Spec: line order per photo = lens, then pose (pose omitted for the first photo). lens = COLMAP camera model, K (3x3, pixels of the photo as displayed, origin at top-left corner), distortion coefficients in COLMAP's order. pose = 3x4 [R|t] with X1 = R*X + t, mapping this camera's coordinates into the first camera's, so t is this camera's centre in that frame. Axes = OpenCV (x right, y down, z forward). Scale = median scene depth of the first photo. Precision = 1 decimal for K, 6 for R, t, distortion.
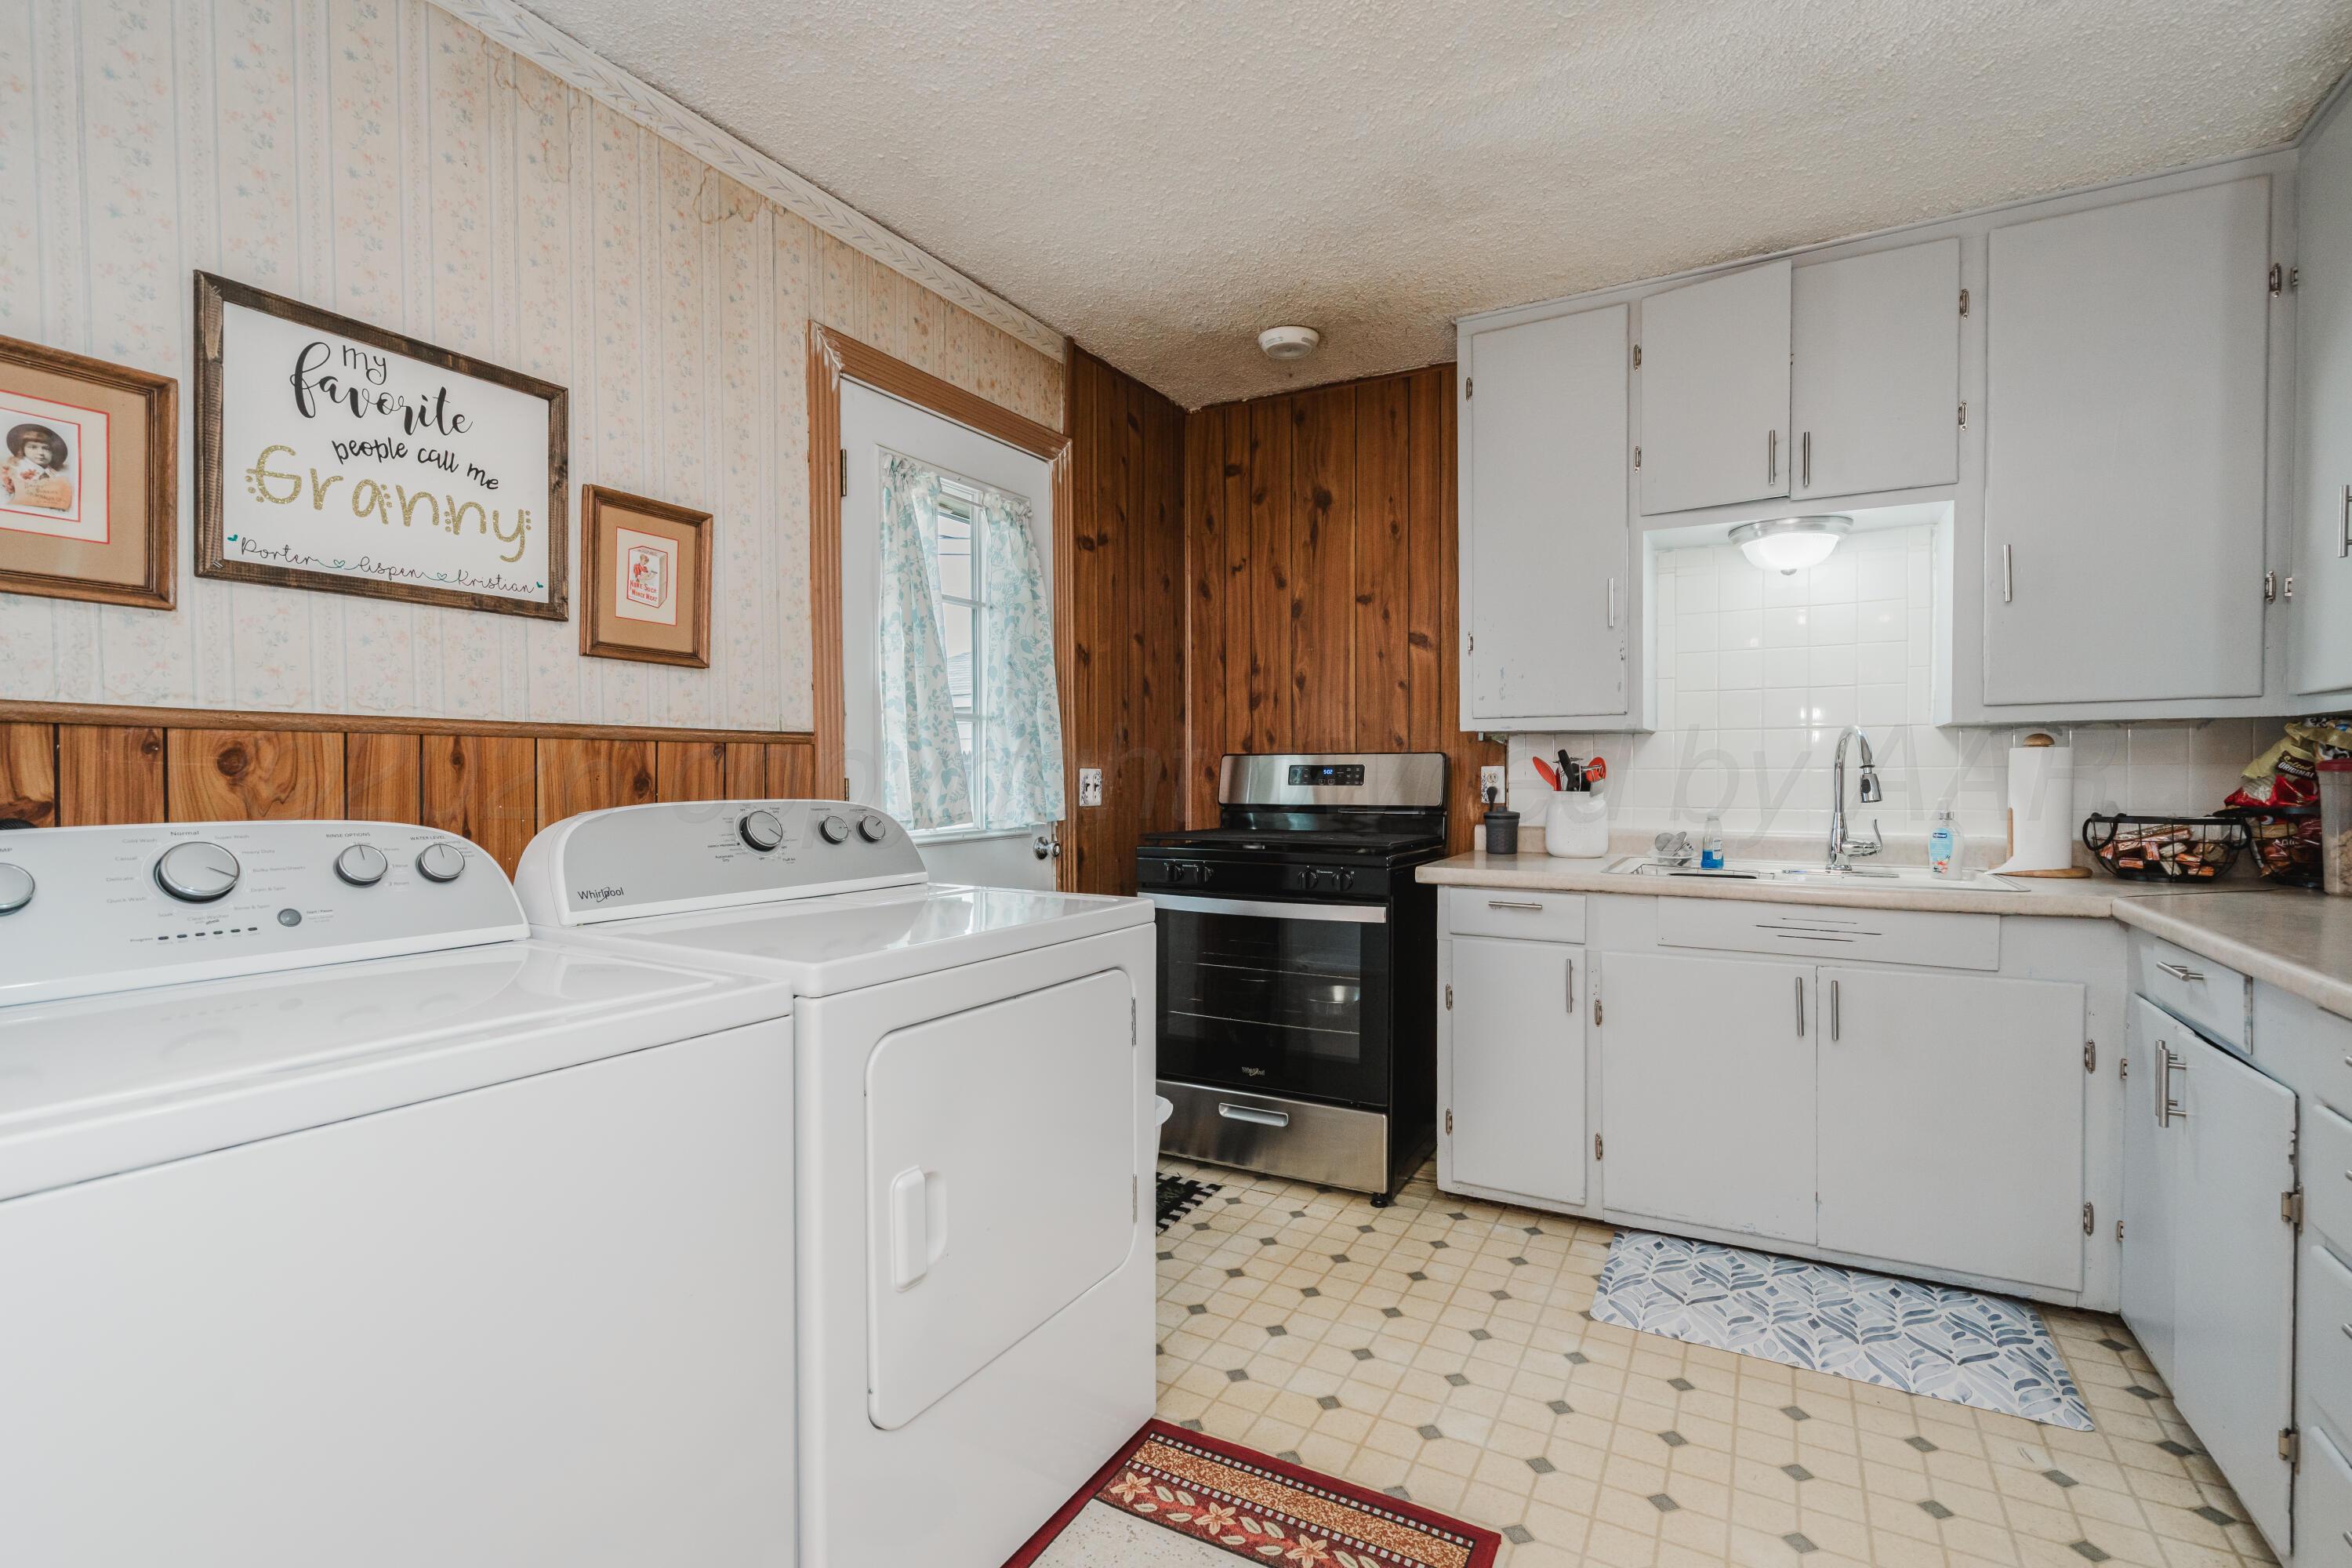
lens RADIAL K [[1070.9, 0, 1170.6], [0, 1070.9, 786.4], [0, 0, 1]] dist [0.001009, 0.000729]
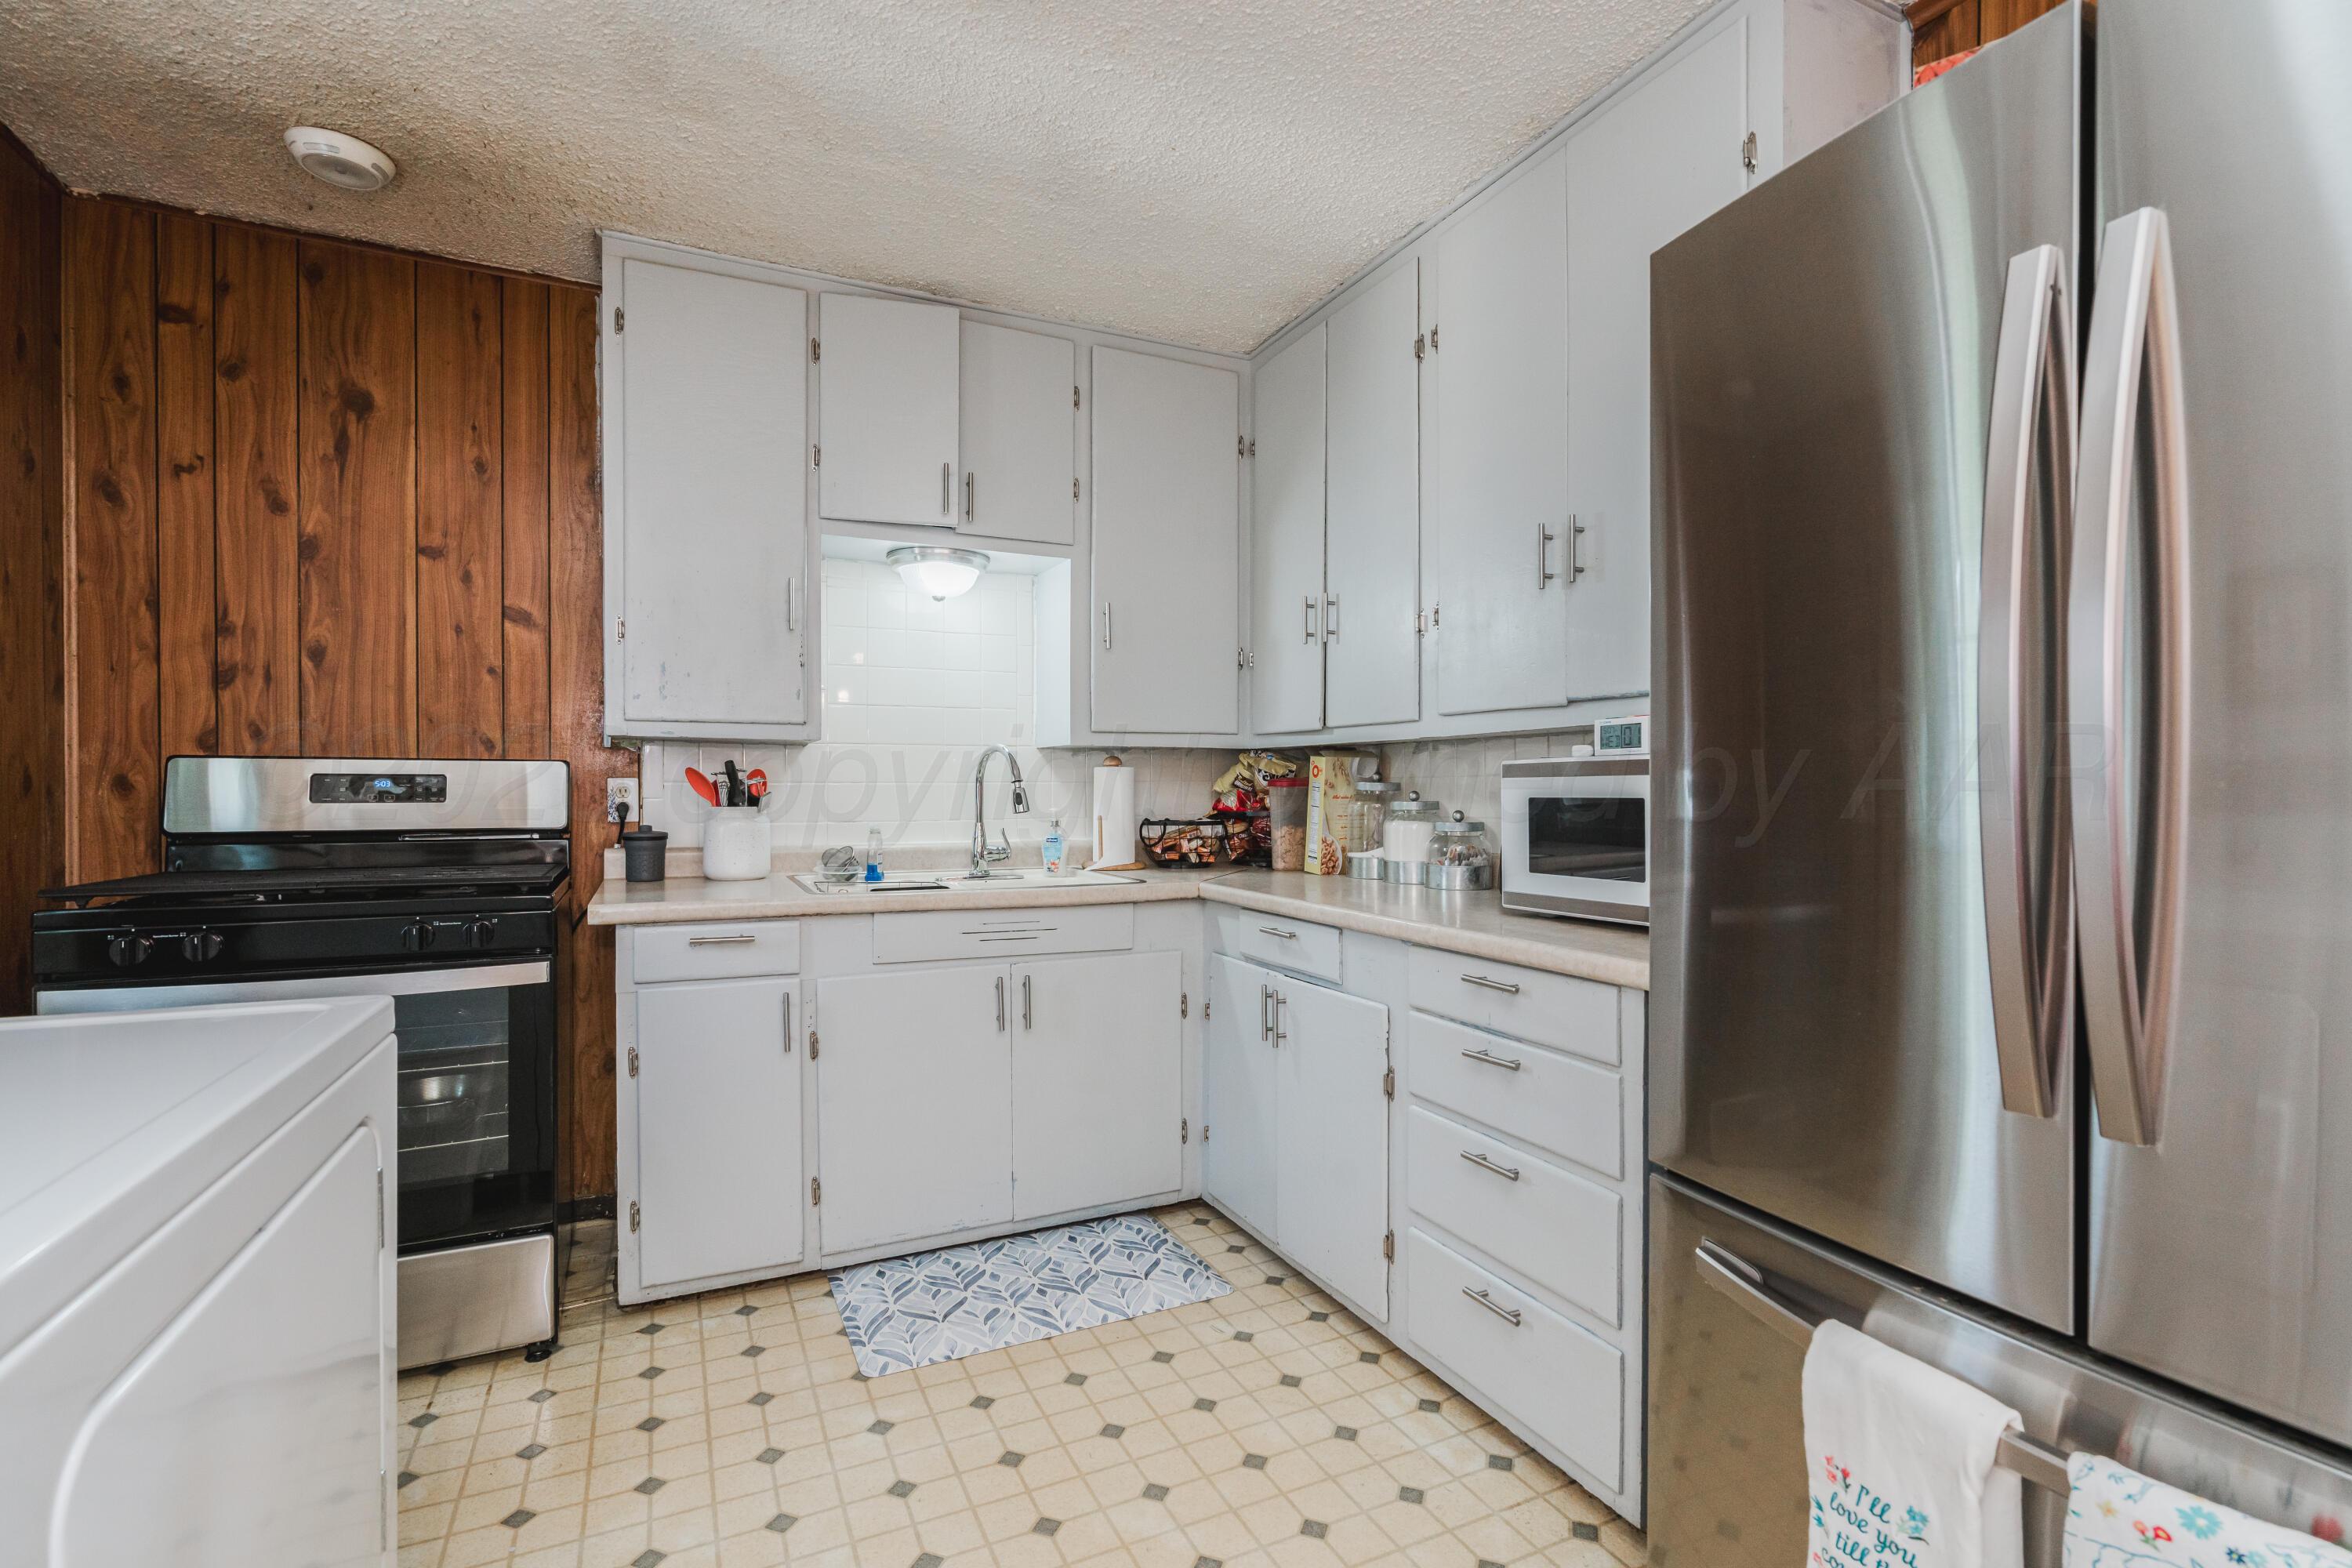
lens RADIAL K [[1078.4, 0, 1178.5], [0, 1078.4, 790.1], [0, 0, 1]] dist [0.001004, 0.000456]
pose [[0.581991, 0.000004, 0.813195, -0.160483], [0.007842, 0.999953, -0.005617, -0.001595], [-0.813158, 0.009646, 0.581964, 0.184219]]
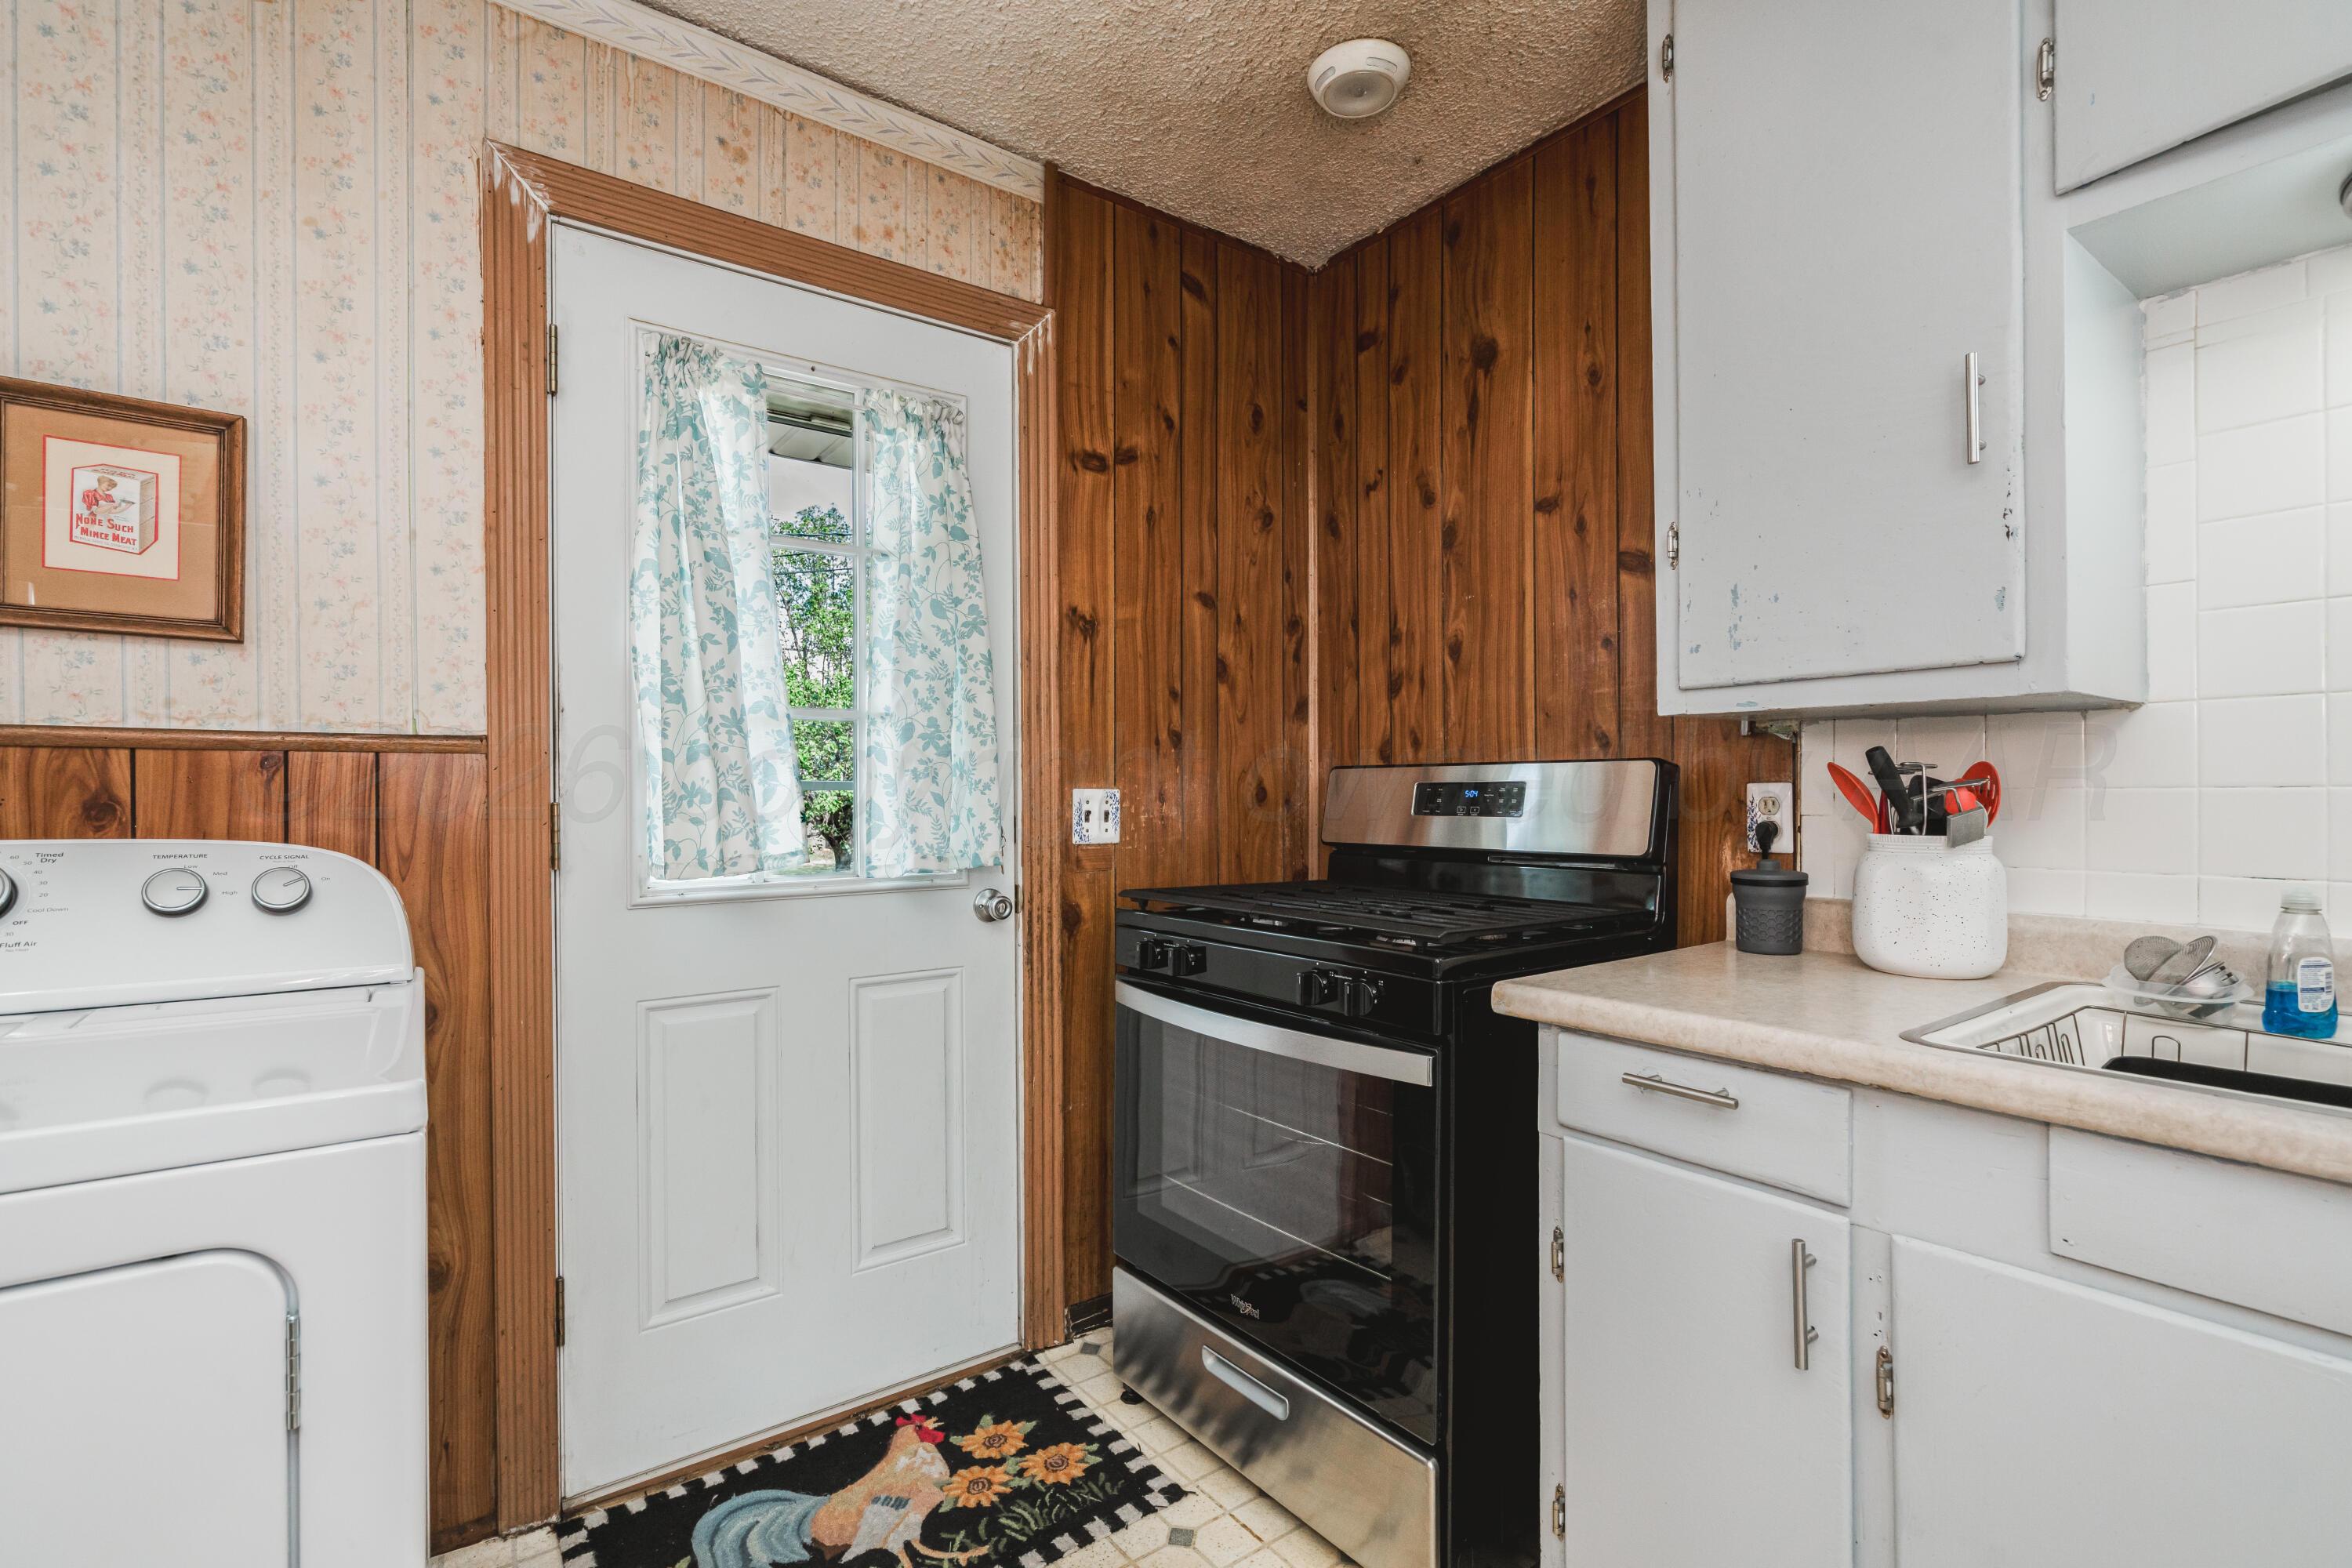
lens RADIAL K [[1053.3, 0, 1179.3], [0, 1053.3, 789.9], [0, 0, 1]] dist [-0.000570, 0.000439]
pose [[0.912399, -0.001082, -0.409301, 0.298051], [-0.005659, 0.999868, -0.015258, -0.006993], [0.409264, 0.016238, 0.912272, 0.487099]]
